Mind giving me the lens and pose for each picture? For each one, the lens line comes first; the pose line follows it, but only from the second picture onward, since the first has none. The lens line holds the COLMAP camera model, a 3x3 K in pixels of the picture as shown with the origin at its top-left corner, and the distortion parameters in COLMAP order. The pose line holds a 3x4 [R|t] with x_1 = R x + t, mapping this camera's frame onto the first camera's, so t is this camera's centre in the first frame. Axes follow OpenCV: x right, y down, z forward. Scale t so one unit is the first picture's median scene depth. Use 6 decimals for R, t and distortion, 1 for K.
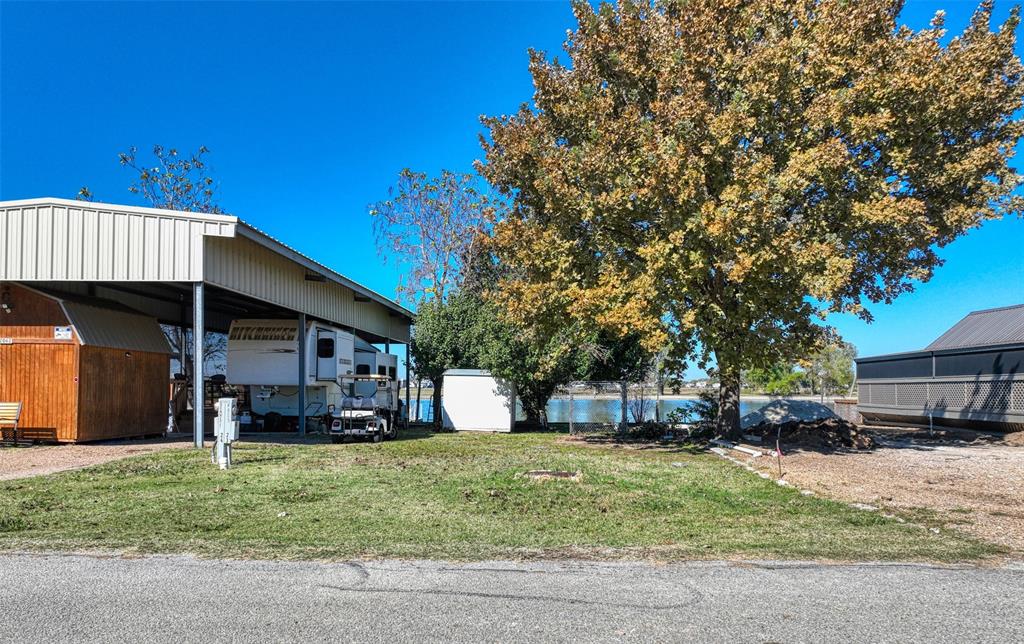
lens RADIAL K [[754.2, 0, 518.1], [0, 754.2, 382.4], [0, 0, 1]] dist [-0.000457, -0.004273]
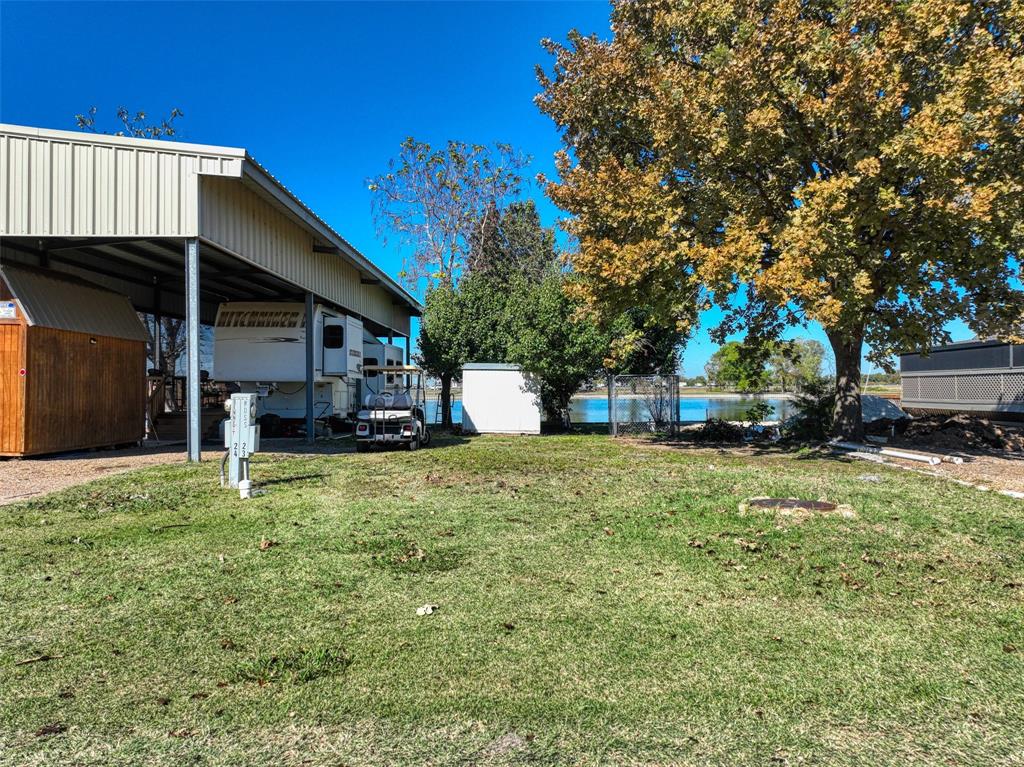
lens RADIAL K [[747.2, 0, 515.9], [0, 747.2, 383.5], [0, 0, 1]] dist [0.004398, 0.002128]
pose [[0.998996, -0.008676, 0.043942, -0.114056], [0.008662, 0.999962, 0.000492, 0.009678], [-0.043945, -0.000111, 0.999034, 0.206512]]
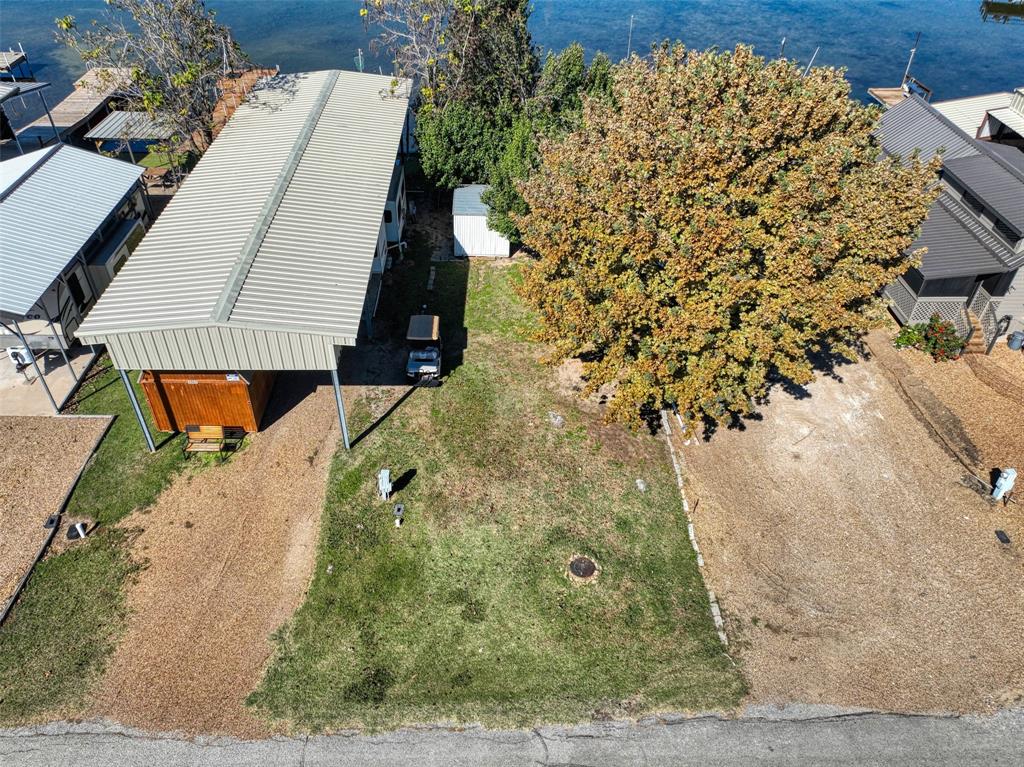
lens RADIAL K [[752.1, 0, 512.0], [0, 752.1, 383.5], [0, 0, 1]] dist [0.005770, 0.003928]
pose [[0.997224, -0.036647, 0.064824, -0.141445], [-0.013542, 0.766763, 0.641787, -0.860447], [-0.073224, -0.640883, 0.764138, -0.132688]]
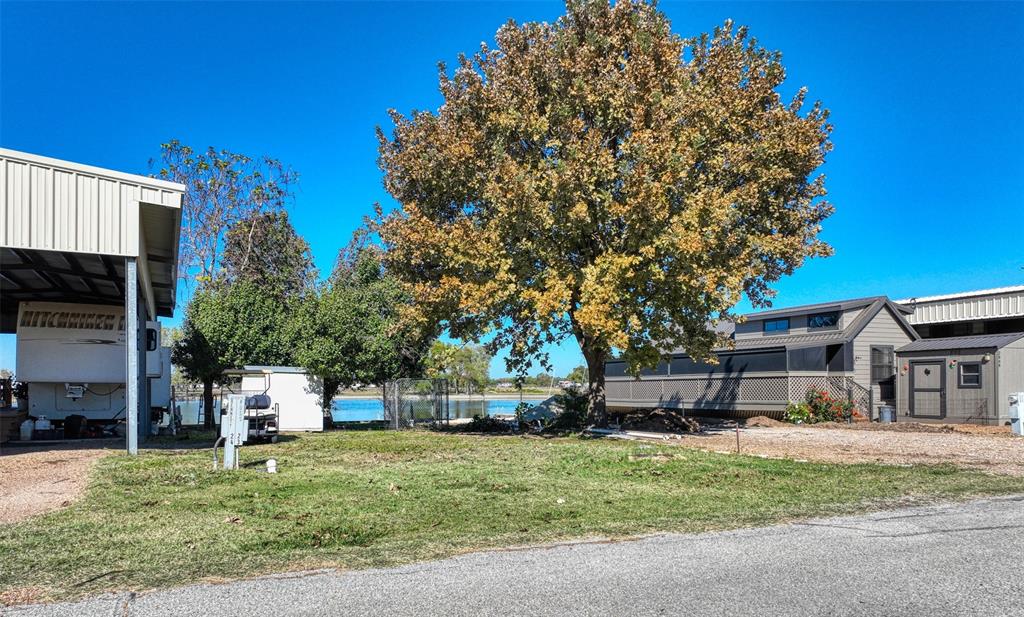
lens RADIAL K [[744.2, 0, 516.2], [0, 744.2, 382.1], [0, 0, 1]] dist [0.008622, 0.002398]
pose [[0.886737, -0.002152, 0.462269, -0.348824], [0.002636, 0.999996, -0.000399, 0.005779], [-0.462266, 0.001572, 0.886740, 0.055114]]
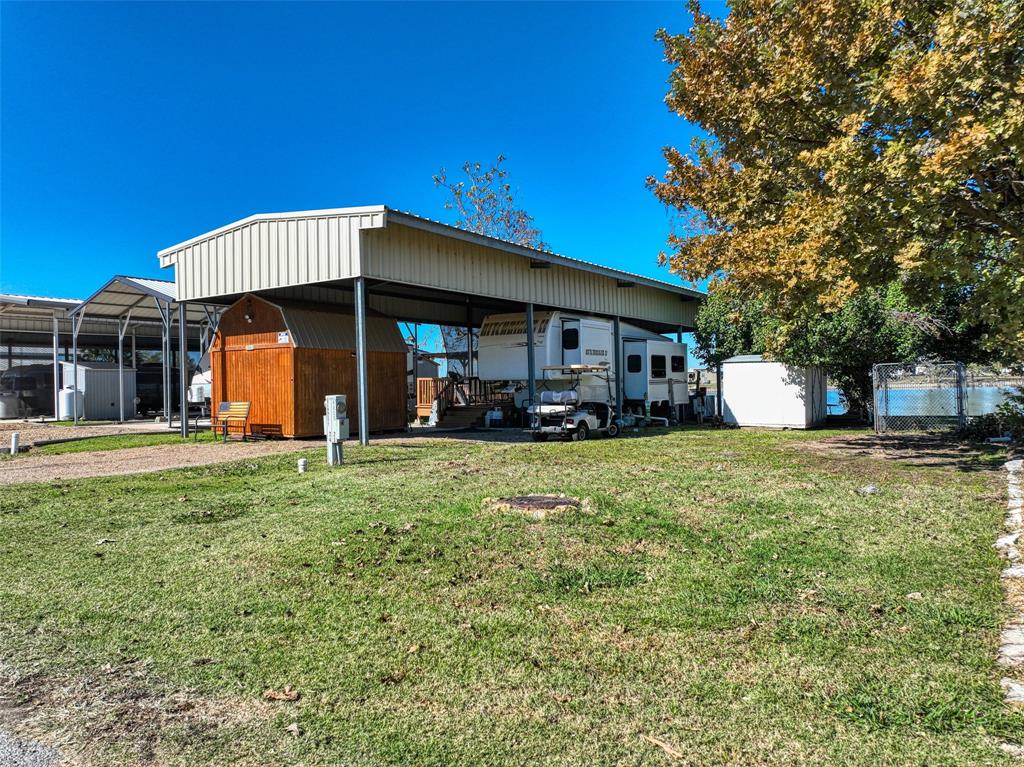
lens RADIAL K [[720.2, 0, 512.0], [0, 720.2, 383.5], [0, 0, 1]] dist [0.002573, -0.001218]
pose [[0.852729, -0.025359, -0.521737, 0.192302], [0.030619, 0.999530, 0.001462, 0.008371], [0.521455, -0.017221, 0.853105, 0.242864]]
